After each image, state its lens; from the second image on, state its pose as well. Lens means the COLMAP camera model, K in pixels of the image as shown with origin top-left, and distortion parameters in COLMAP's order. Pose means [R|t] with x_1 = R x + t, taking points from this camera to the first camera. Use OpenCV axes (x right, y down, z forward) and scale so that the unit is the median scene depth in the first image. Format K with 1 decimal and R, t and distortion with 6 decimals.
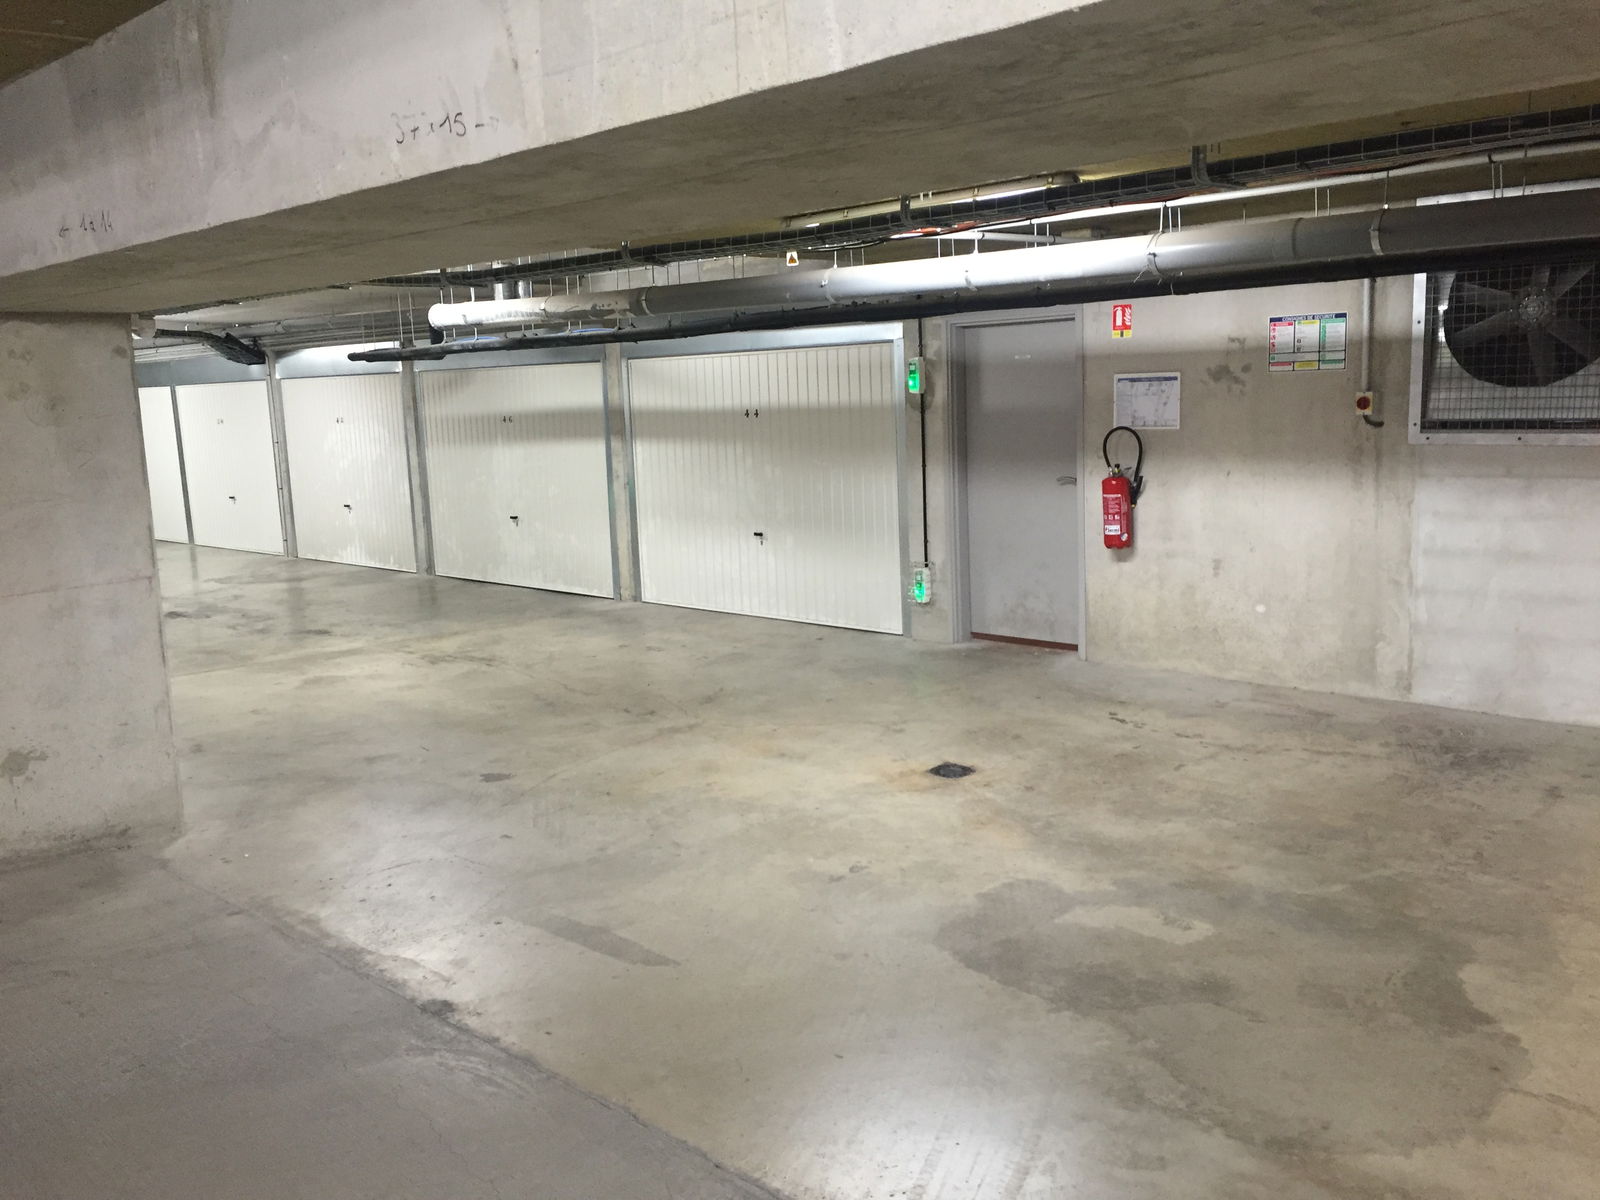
lens RADIAL K [[1366.9, 0, 800.0], [0, 1366.9, 600.0], [0, 0, 1]] dist [0.092483, -0.122065]
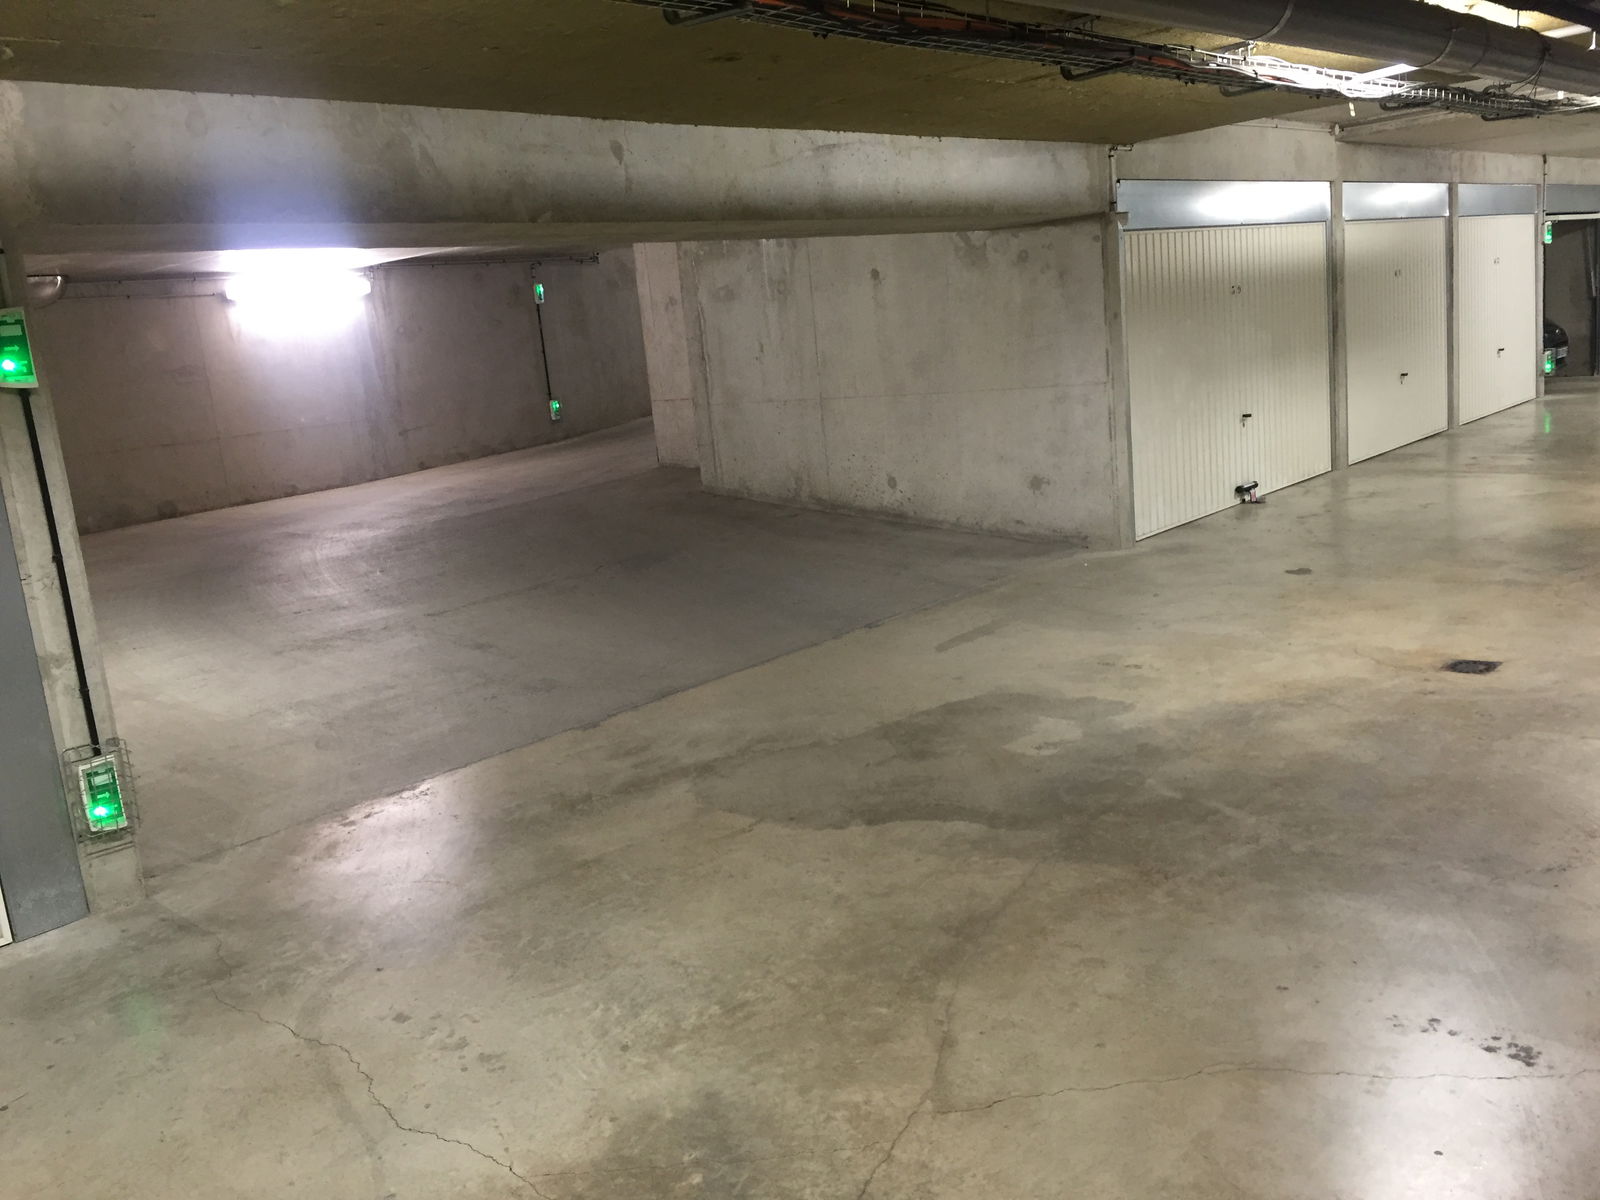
lens RADIAL K [[1366.9, 0, 800.0], [0, 1366.9, 600.0], [0, 0, 1]] dist [0.092483, -0.122065]
pose [[0.032237, 0.228425, -0.973028, 1.254306], [-0.063754, 0.972021, 0.226077, -0.122816], [0.997445, 0.054747, 0.045898, 0.671605]]
